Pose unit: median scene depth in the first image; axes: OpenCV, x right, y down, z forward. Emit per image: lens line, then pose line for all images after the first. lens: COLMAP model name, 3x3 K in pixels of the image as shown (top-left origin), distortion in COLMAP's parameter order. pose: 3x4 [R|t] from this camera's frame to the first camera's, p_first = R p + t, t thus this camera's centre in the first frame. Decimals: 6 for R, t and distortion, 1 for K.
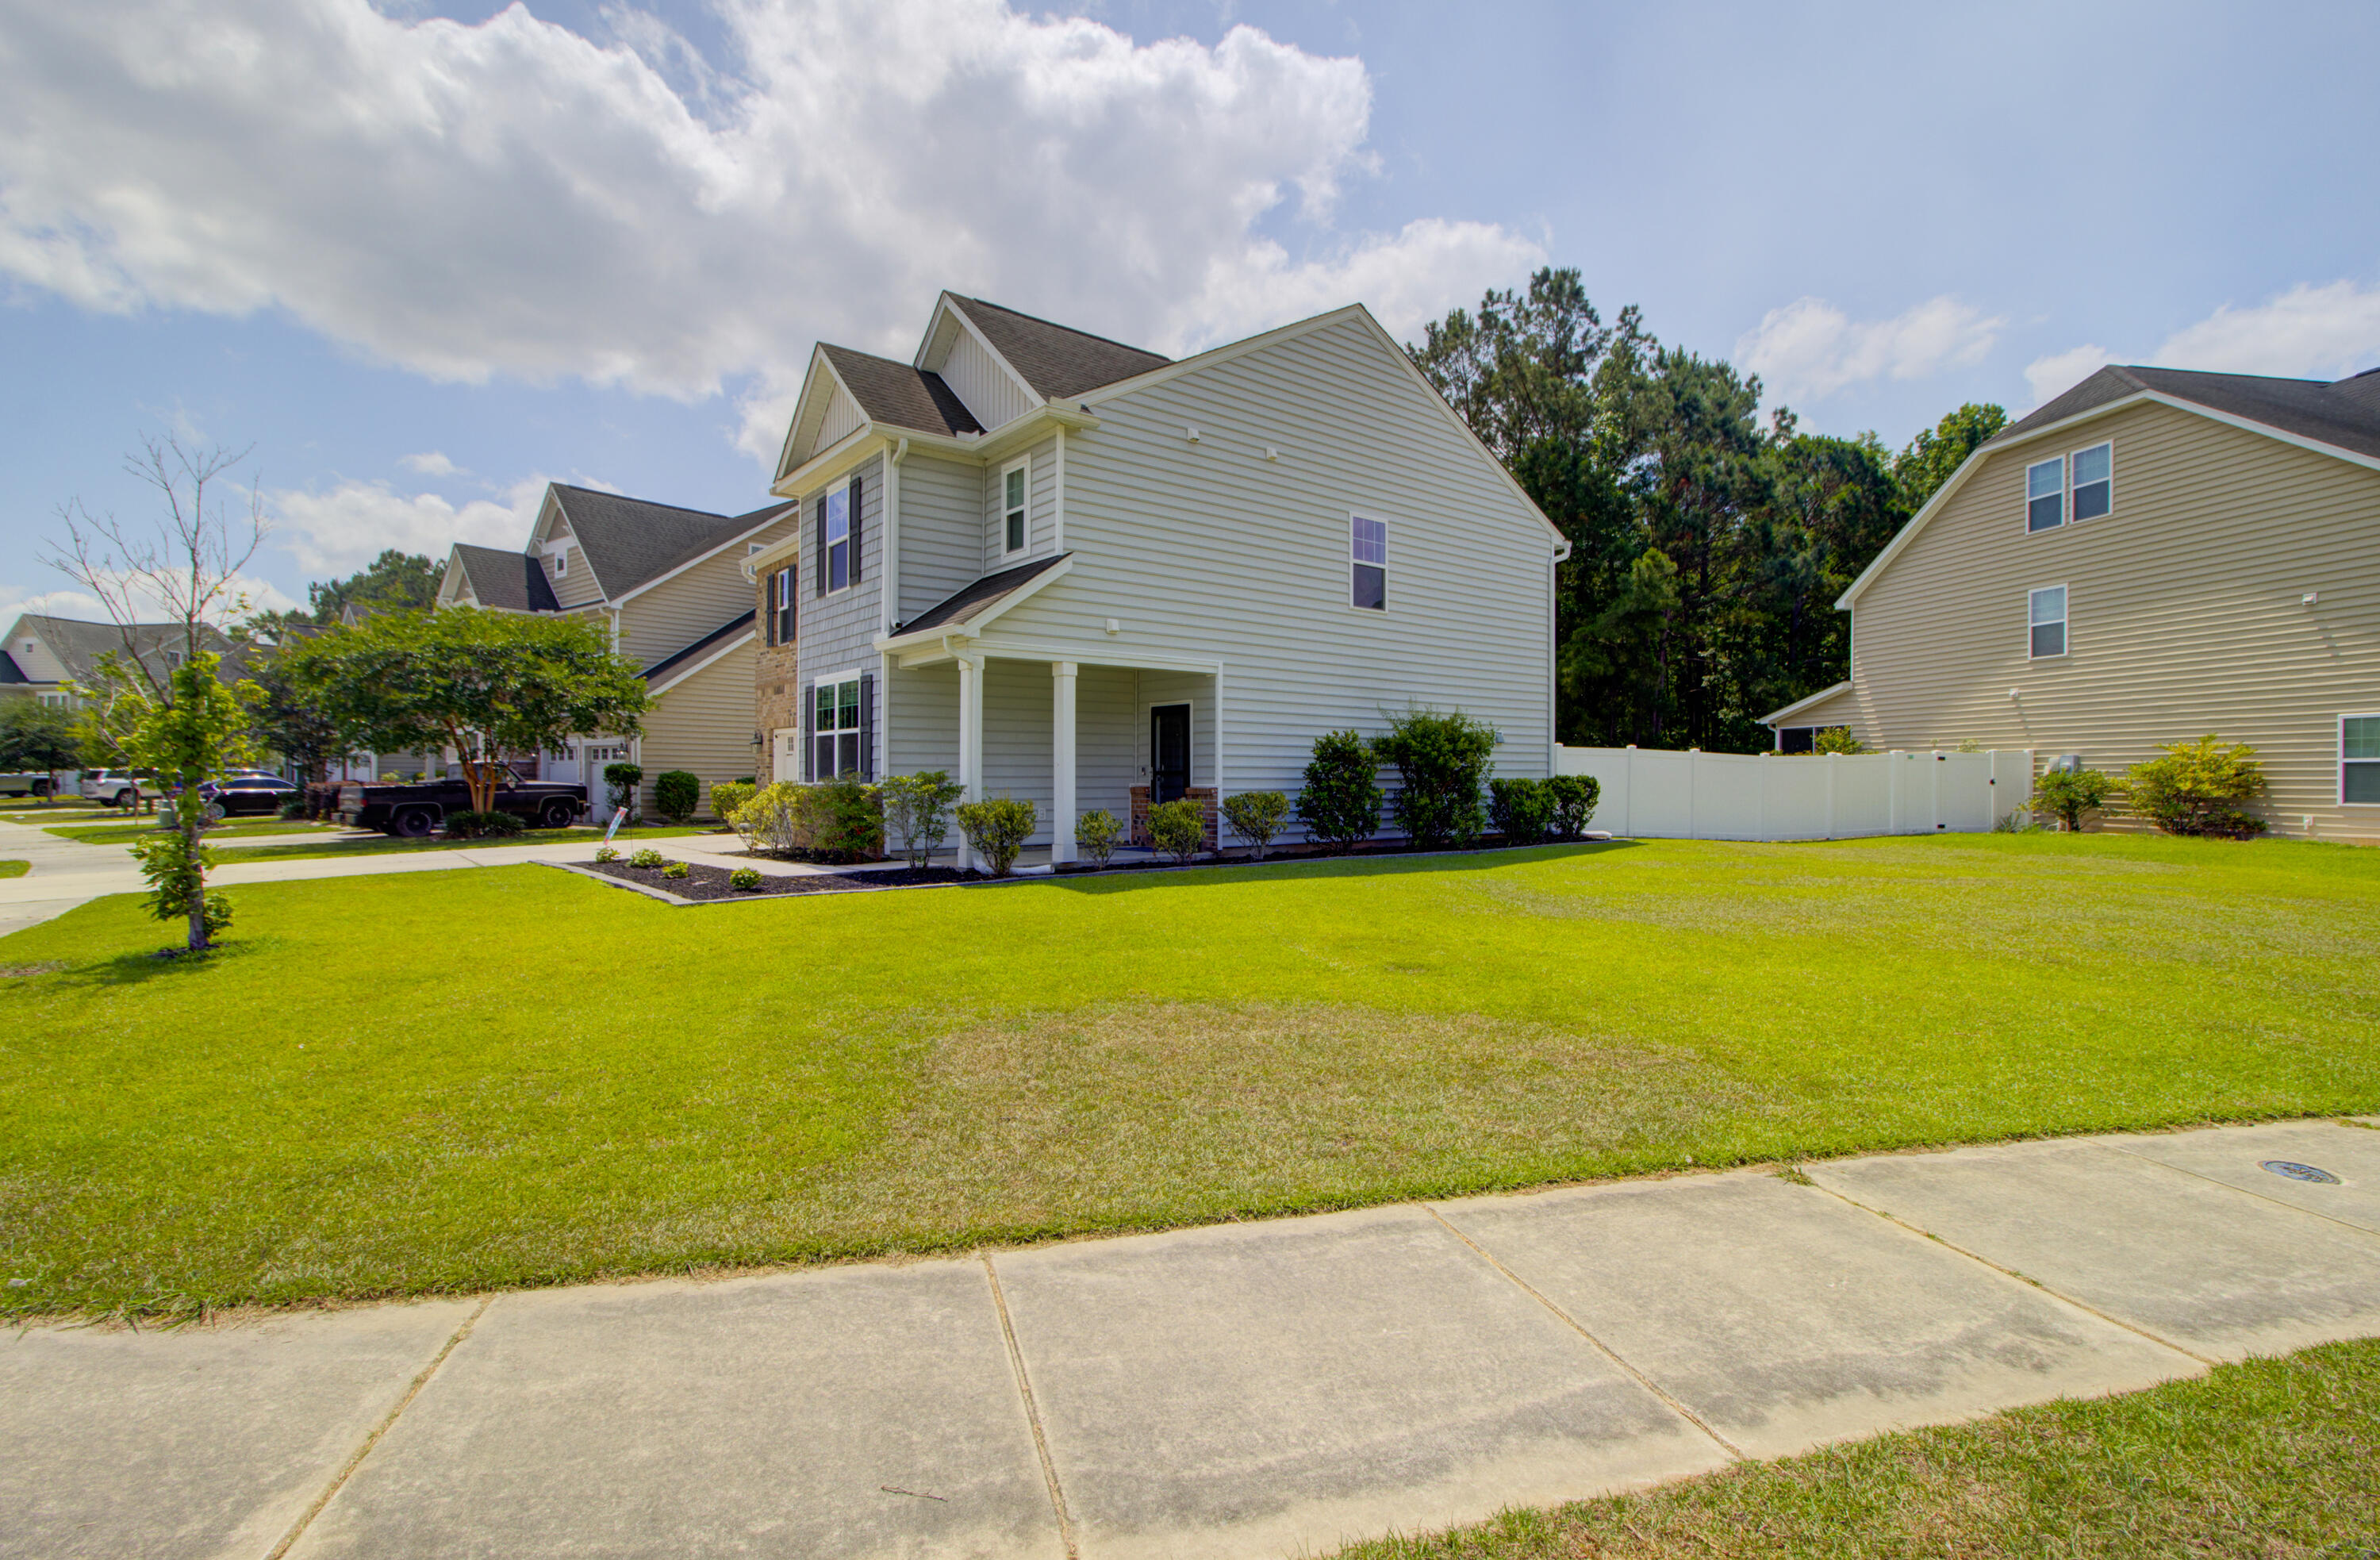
lens RADIAL K [[1092.9, 0, 1228.2], [0, 1092.9, 786.7], [0, 0, 1]] dist [-0.010263, 0.008895]
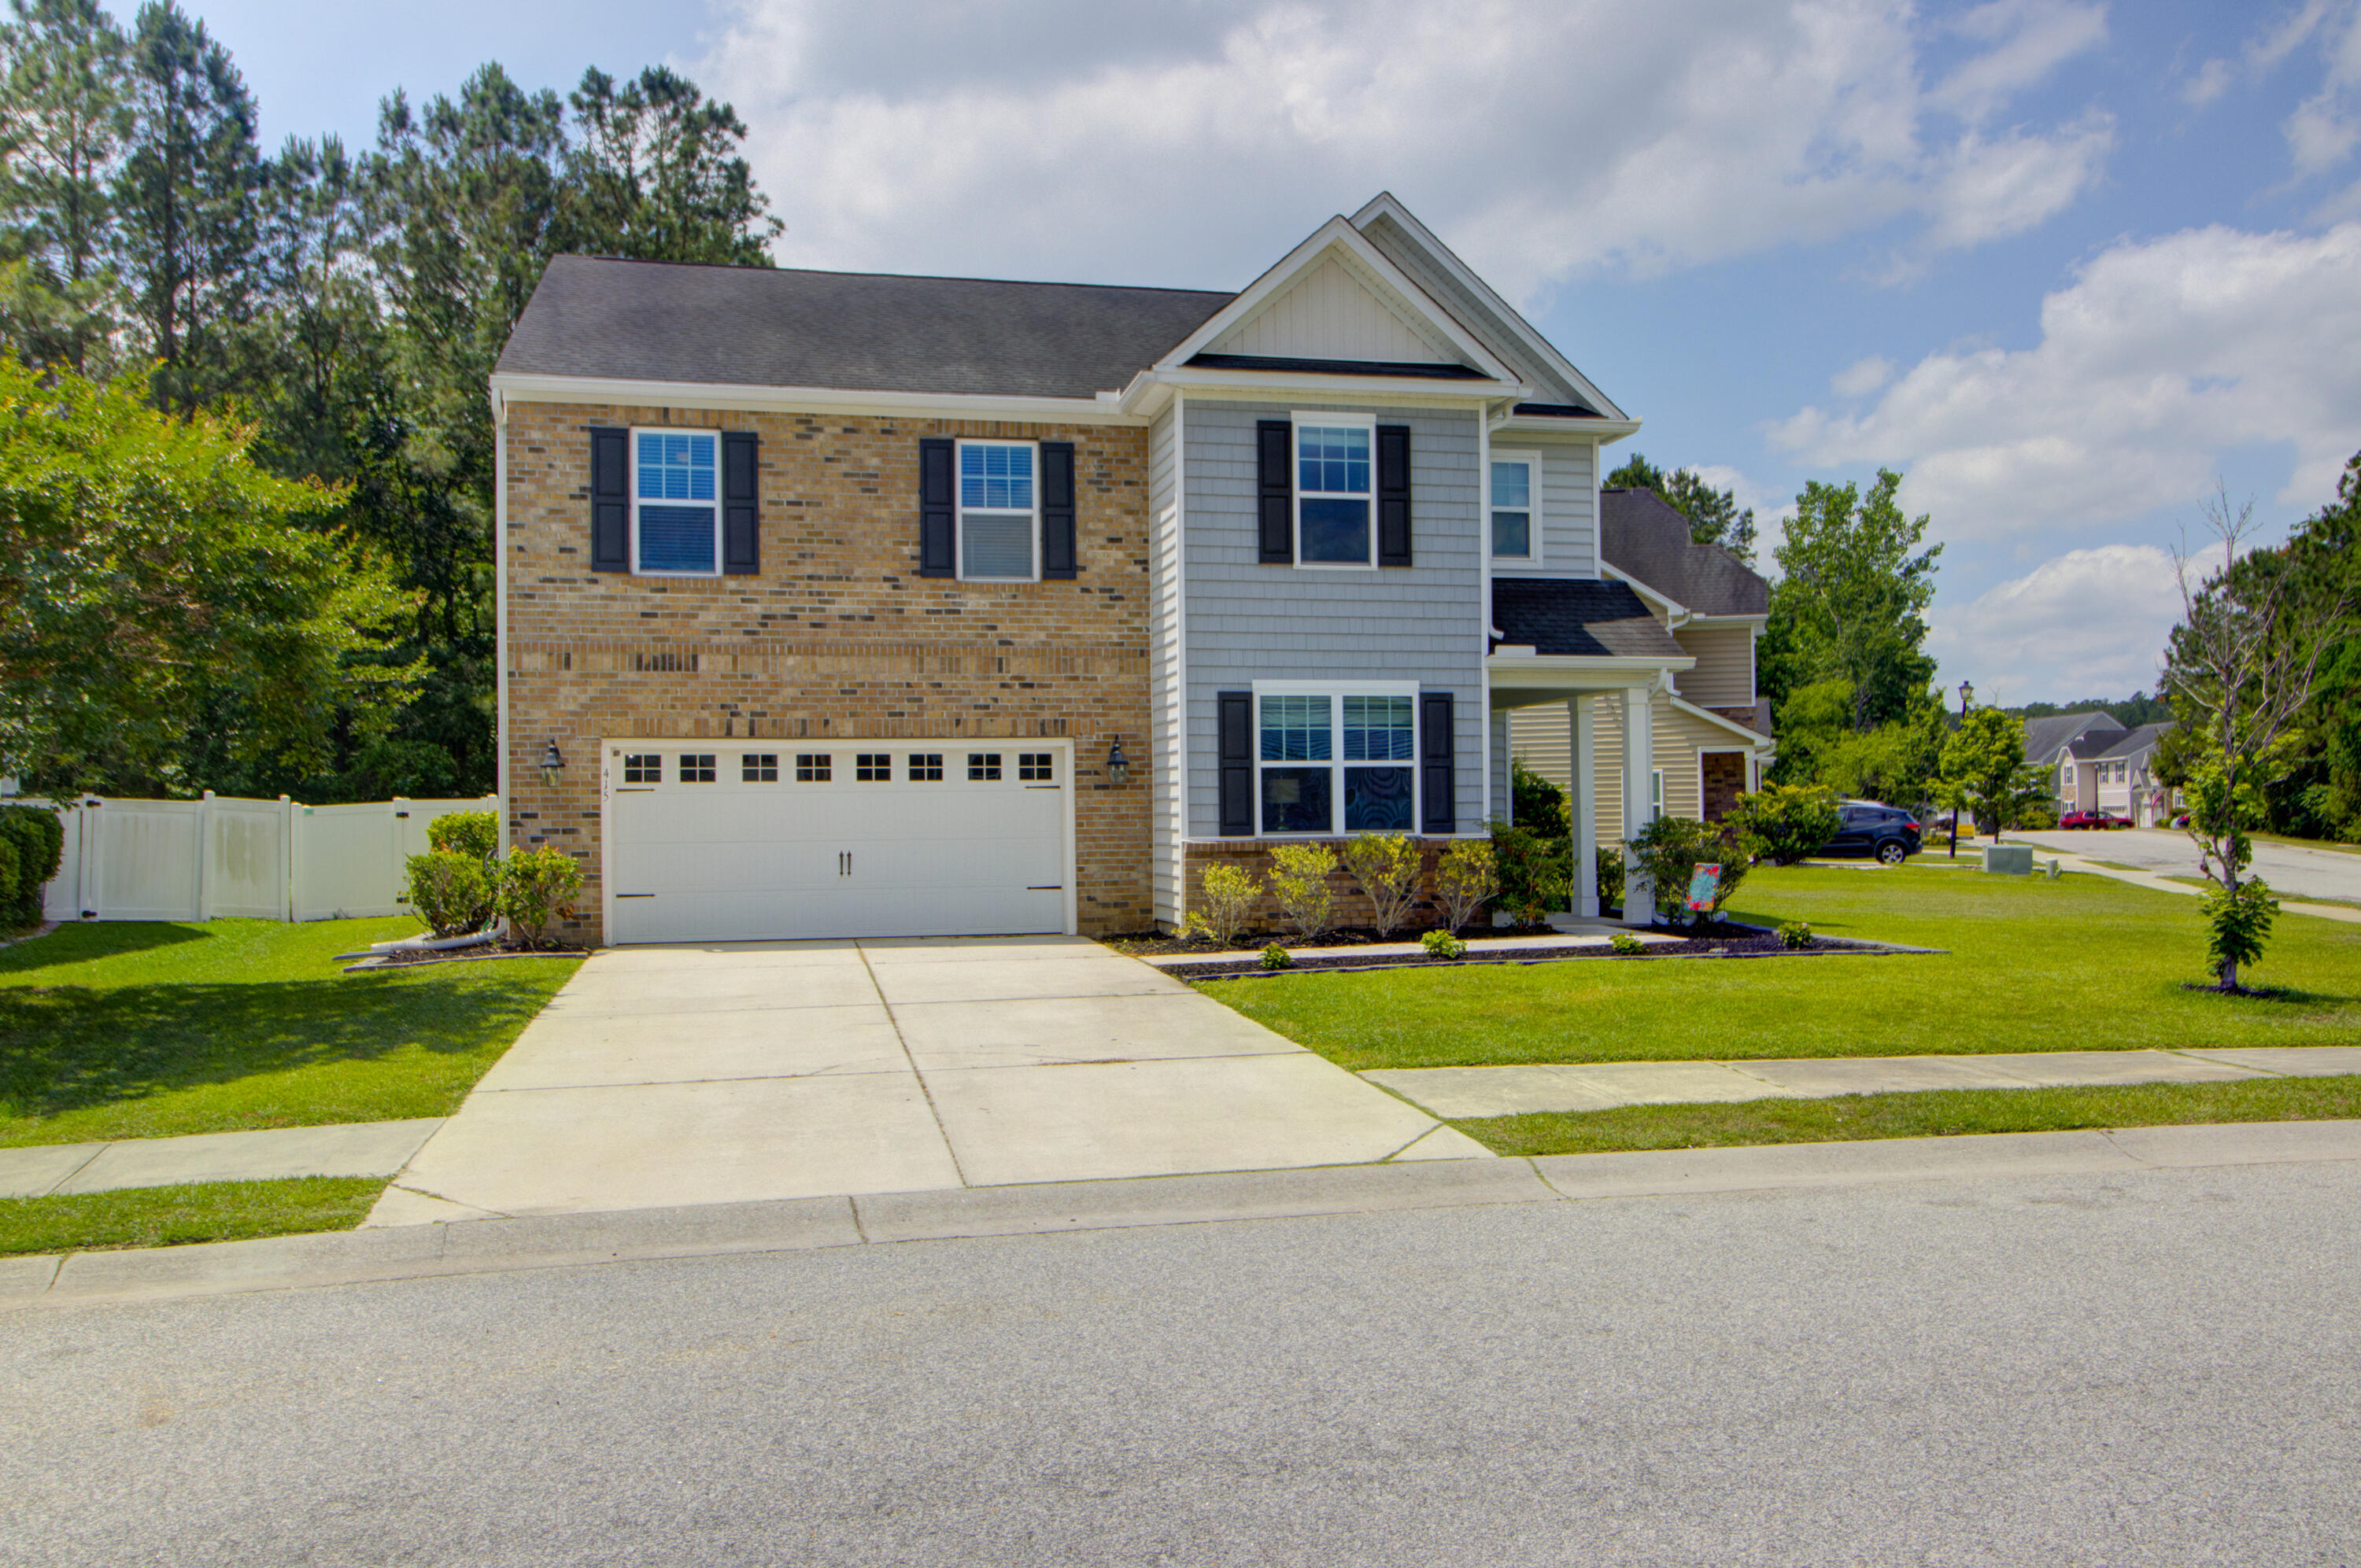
lens RADIAL K [[1843.3, 0, 1203.0], [0, 1843.3, 770.0], [0, 0, 1]] dist [0.017556, -0.025516]
pose [[0.427221, 0.017457, 0.903979, -1.183922], [0.018204, 0.999445, -0.027903, -0.011543], [-0.903964, 0.028377, 0.426666, 0.456557]]
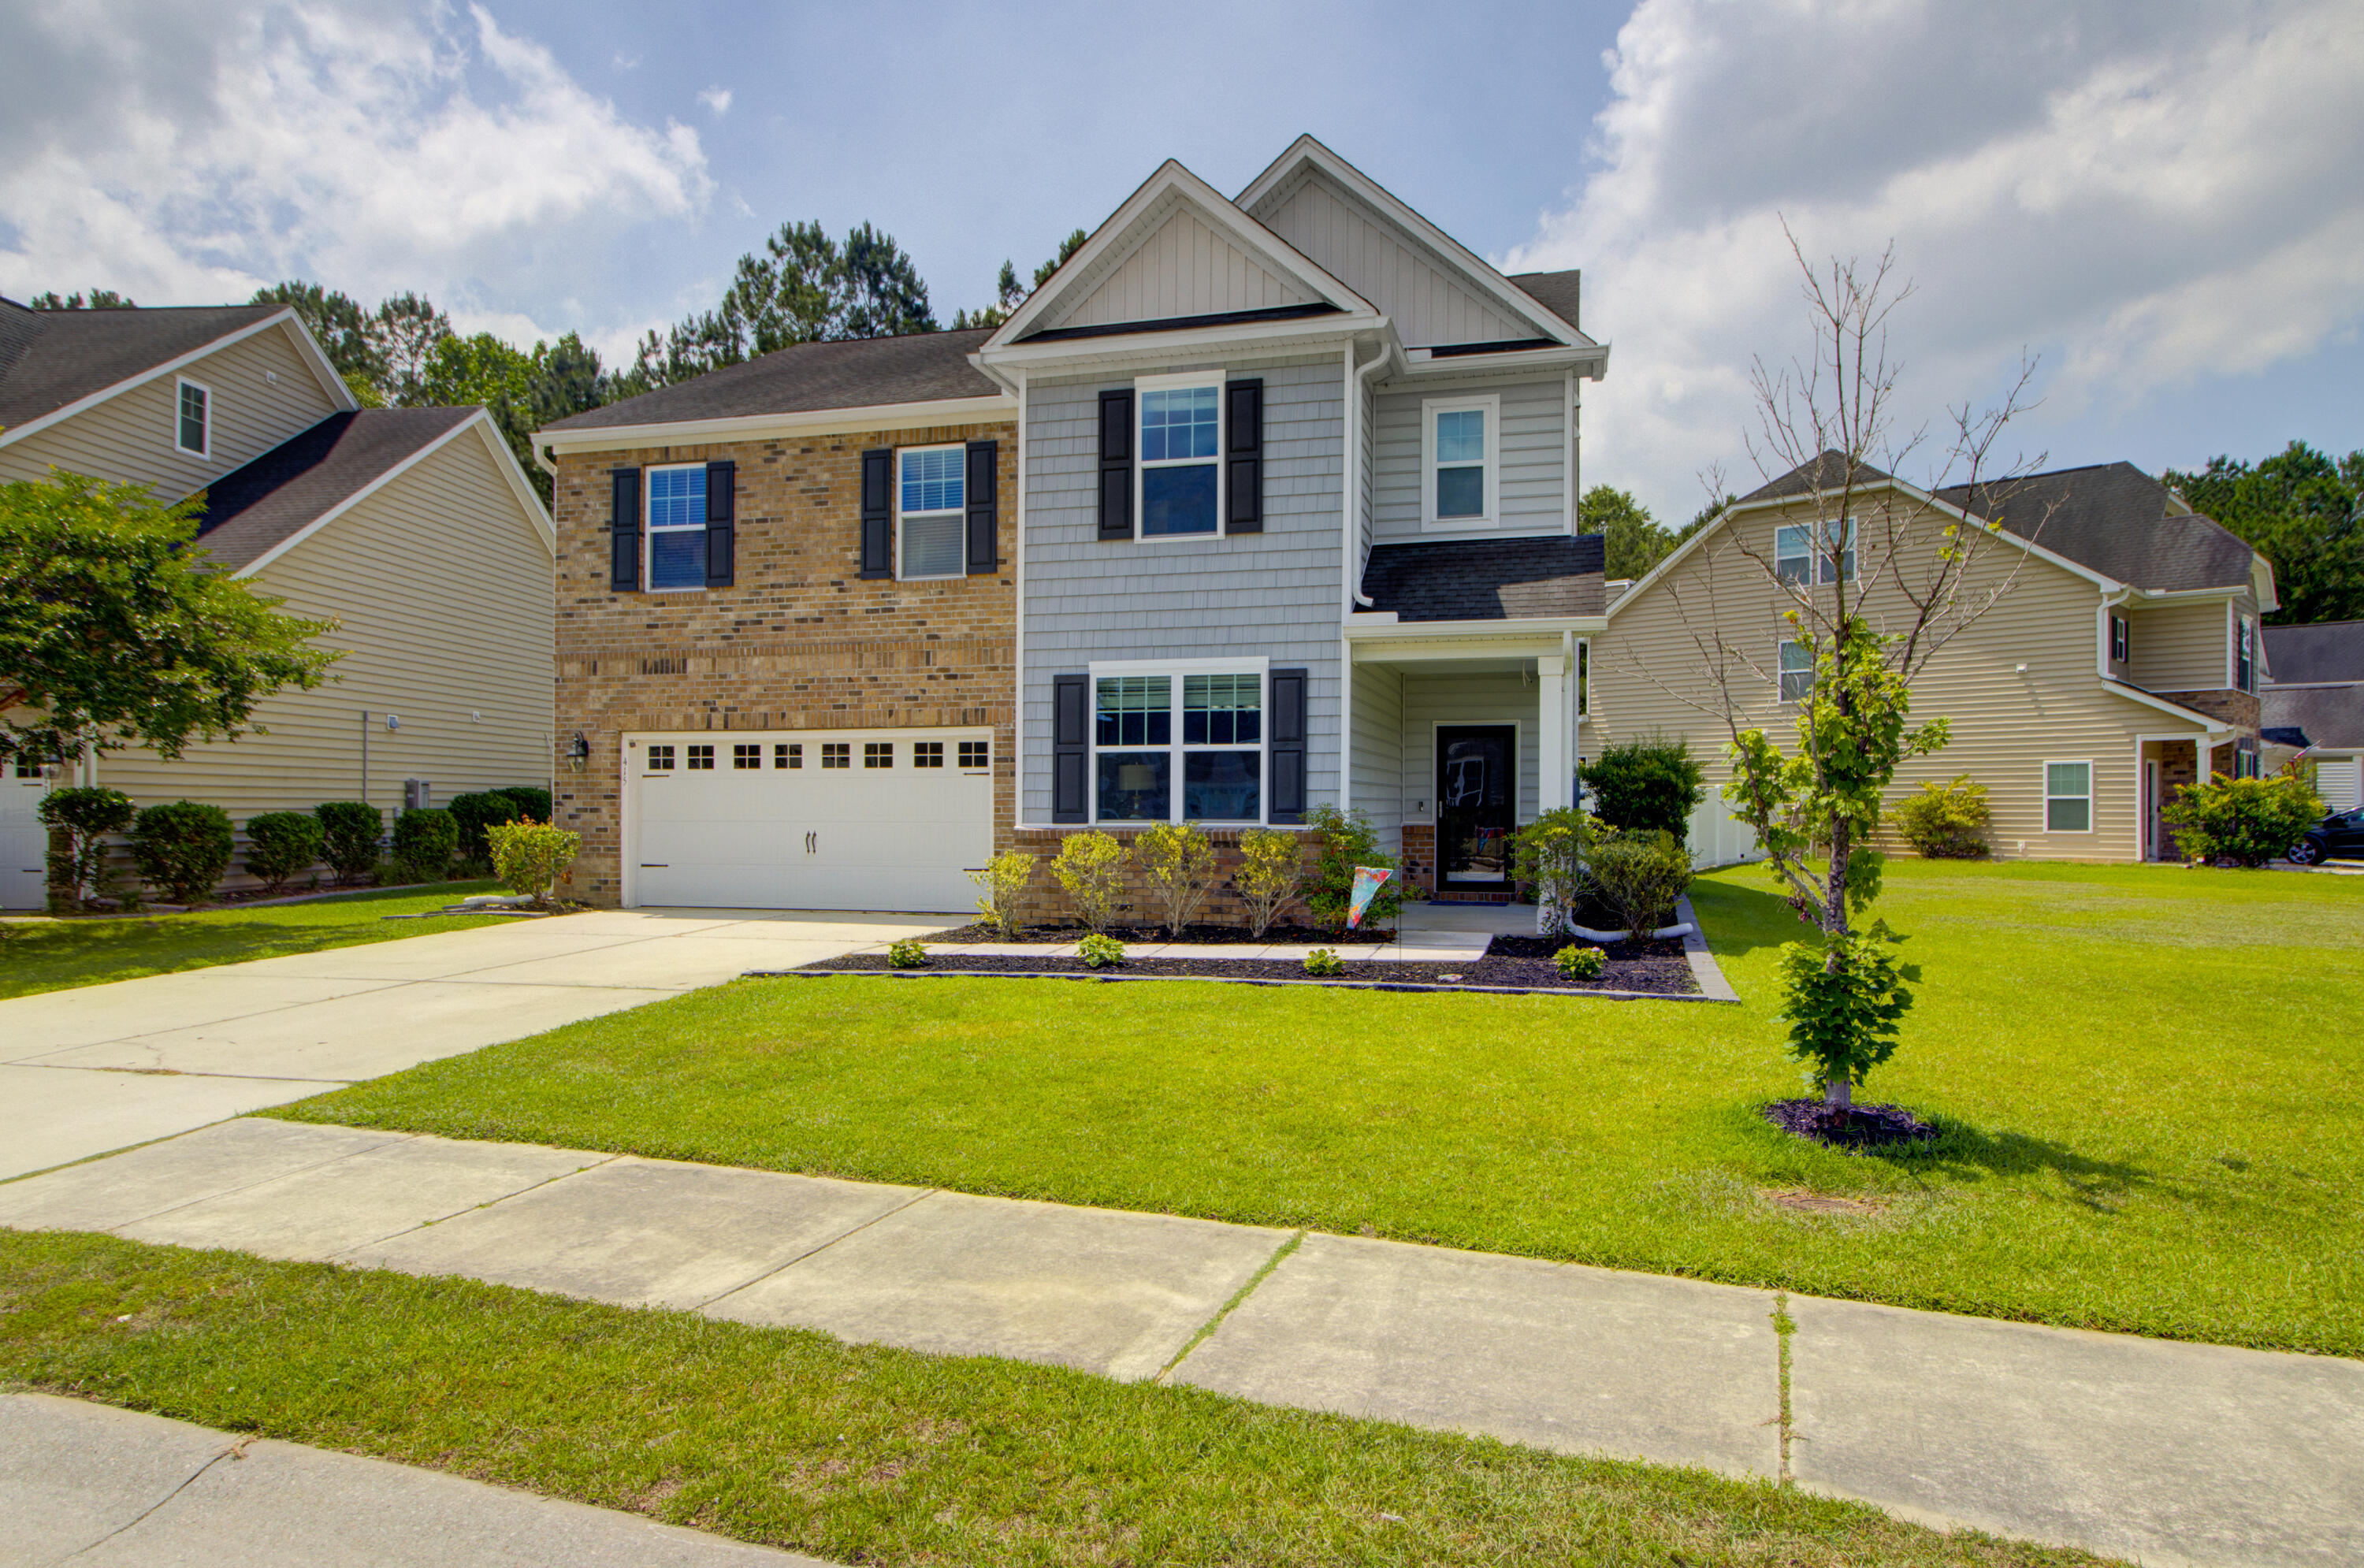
lens RADIAL K [[1391.6, 0, 1217.2], [0, 1391.6, 794.3], [0, 0, 1]] dist [0.016217, -0.013150]
pose [[0.804223, 0.004647, 0.594310, -0.675378], [0.005439, 0.999870, -0.015178, -0.007286], [-0.594303, 0.015439, 0.804093, 0.243203]]
